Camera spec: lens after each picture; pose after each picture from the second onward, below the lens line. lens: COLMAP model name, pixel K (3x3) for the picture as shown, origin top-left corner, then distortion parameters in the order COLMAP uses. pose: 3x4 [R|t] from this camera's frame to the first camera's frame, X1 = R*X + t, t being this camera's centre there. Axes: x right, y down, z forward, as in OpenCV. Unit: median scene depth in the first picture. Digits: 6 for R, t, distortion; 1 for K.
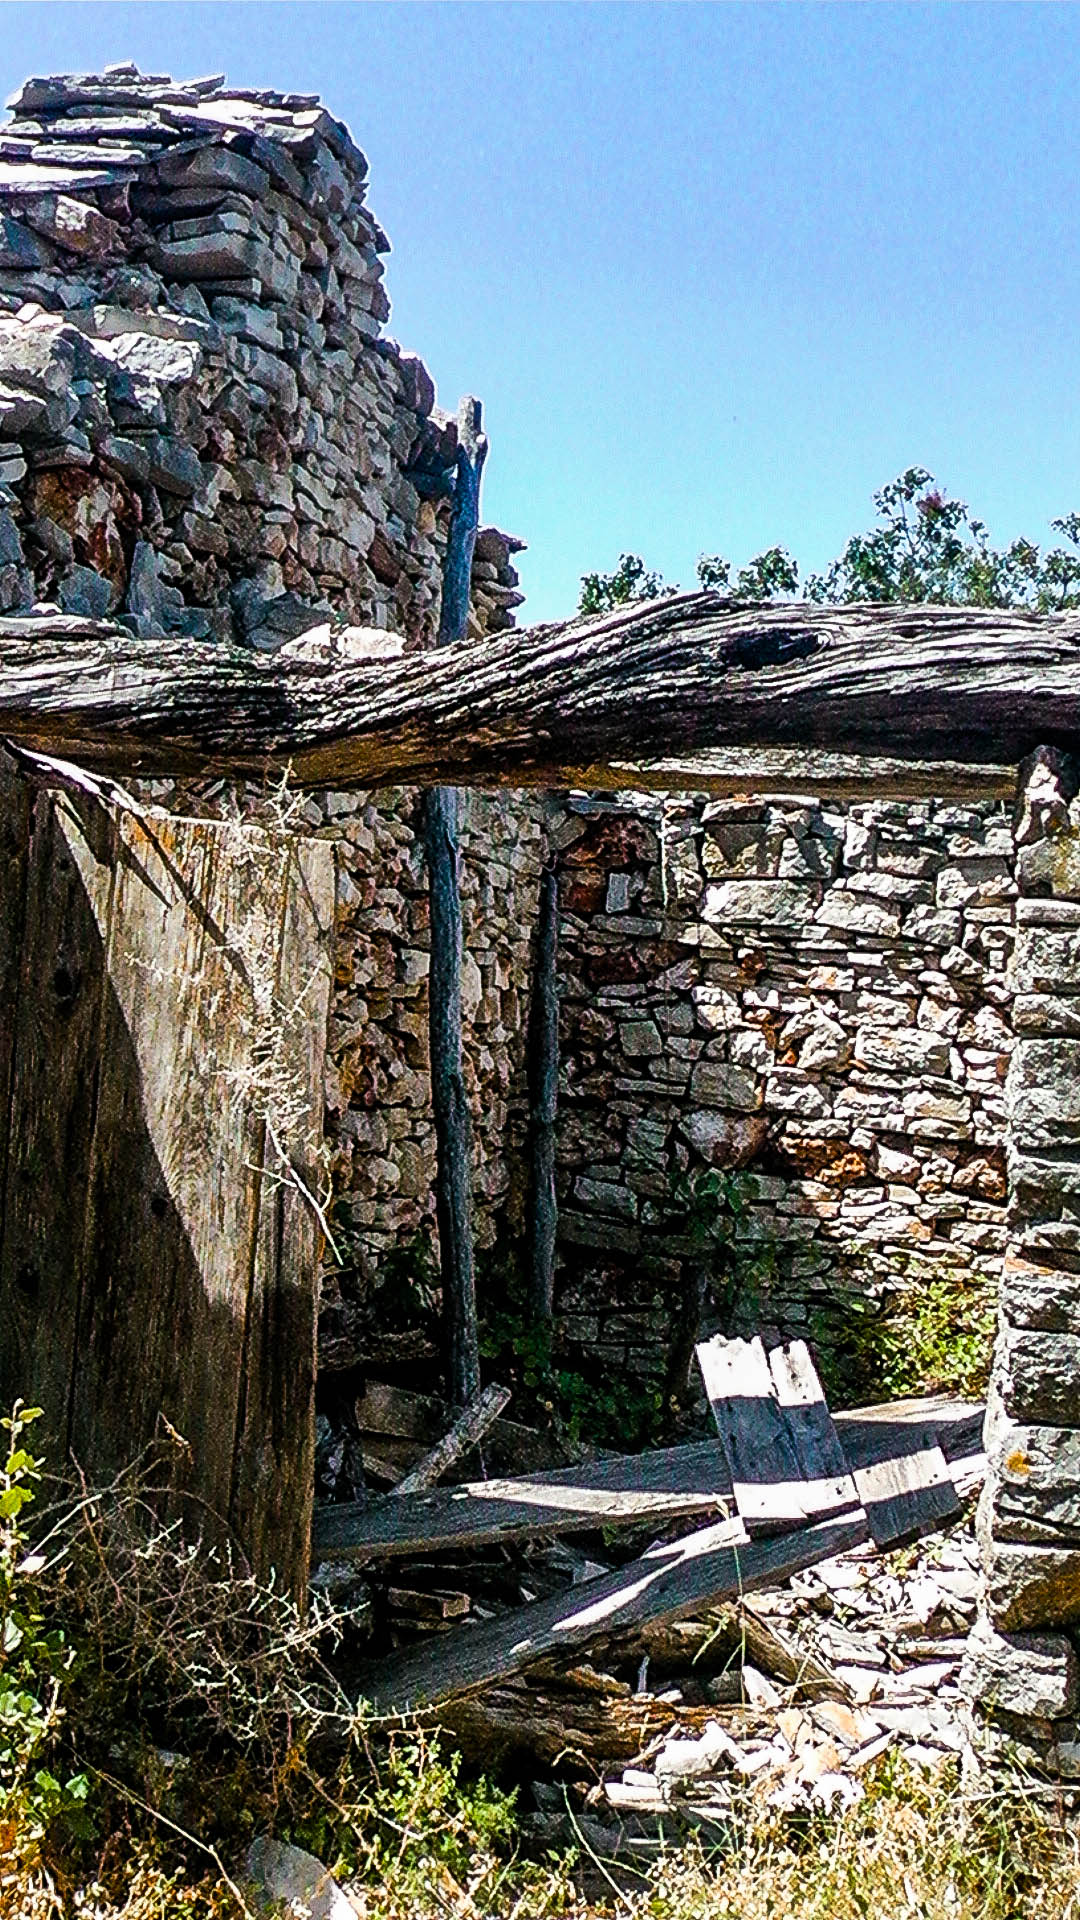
lens RADIAL K [[2292.9, 0, 548.1], [0, 2292.9, 944.0], [0, 0, 1]] dist [-0.202092, 0.000000]
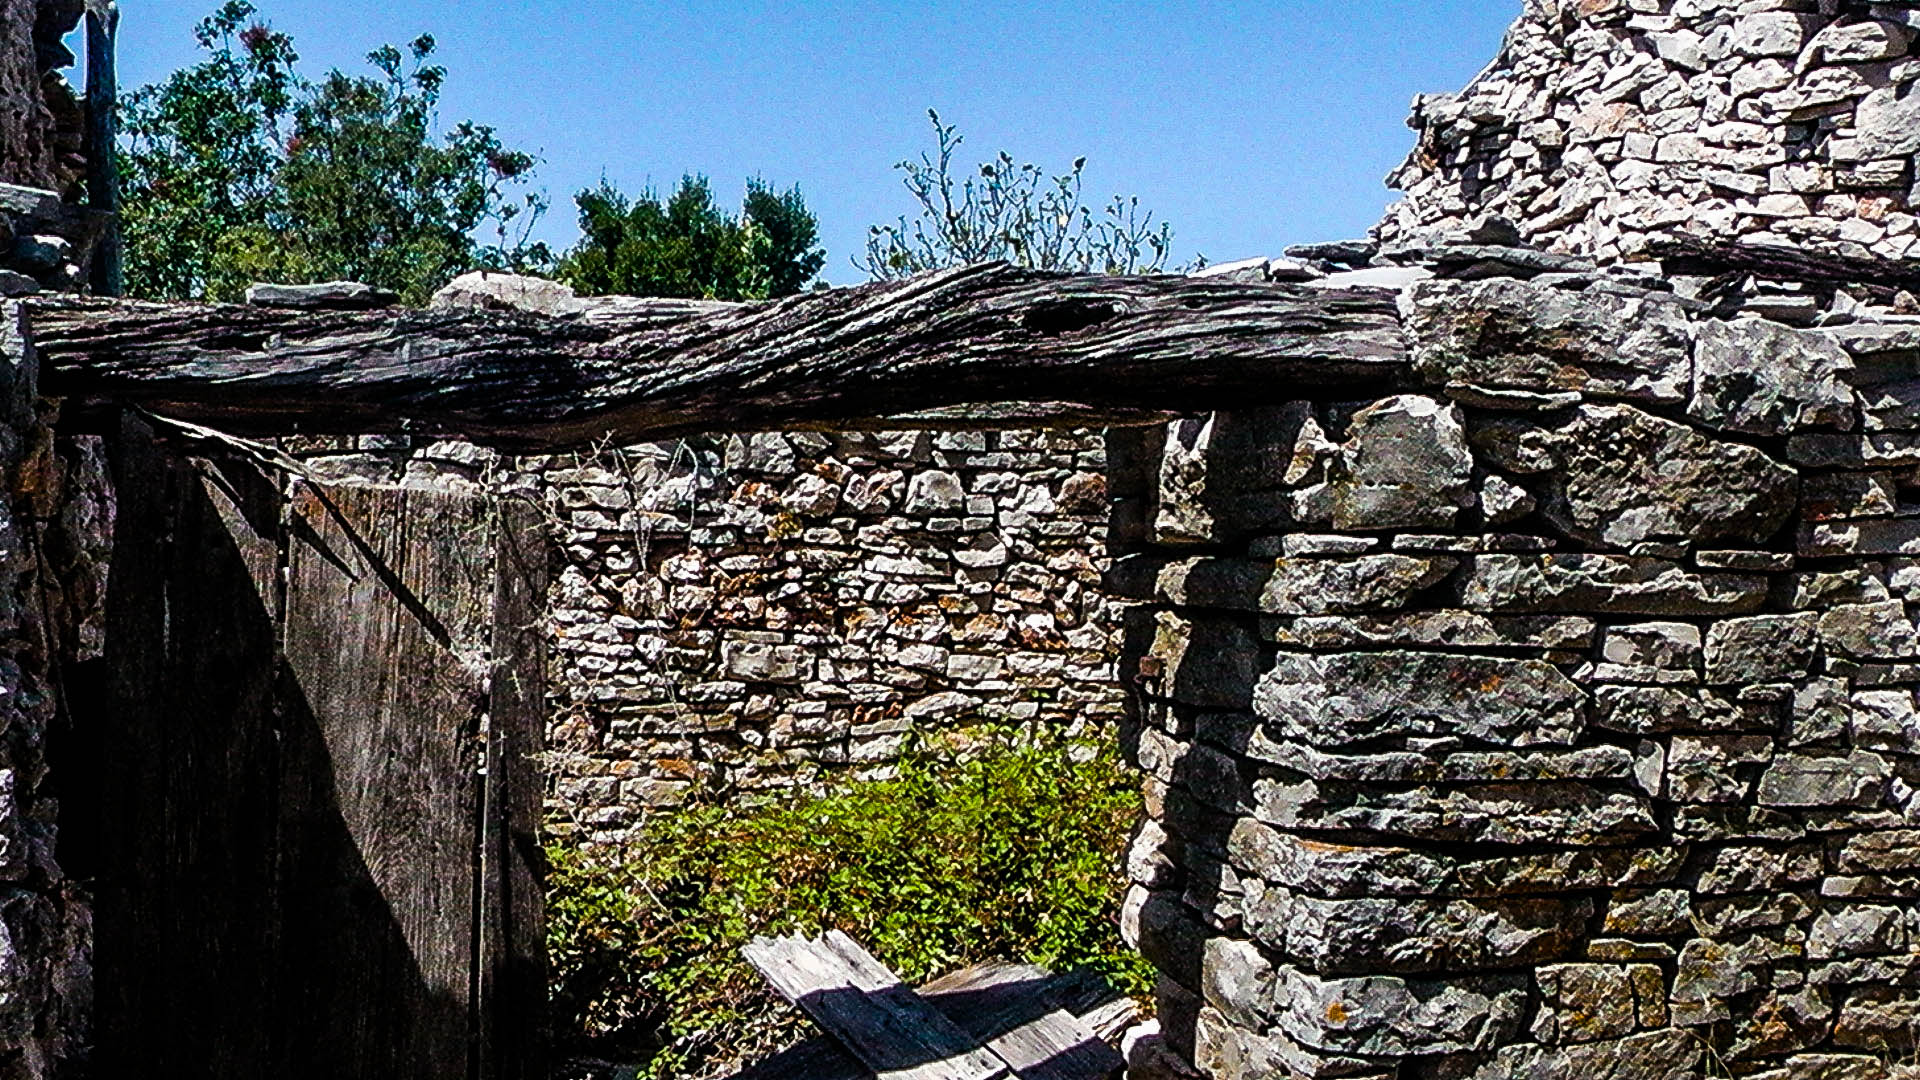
lens RADIAL K [[2292.9, 0, 961.0], [0, 2292.9, 579.5], [0, 0, 1]] dist [-0.202092, 0.000000]
pose [[0.840699, -0.079295, 0.535666, -0.505978], [0.046947, 0.996169, 0.073784, -0.081569], [-0.539464, -0.036882, 0.841200, 0.098586]]
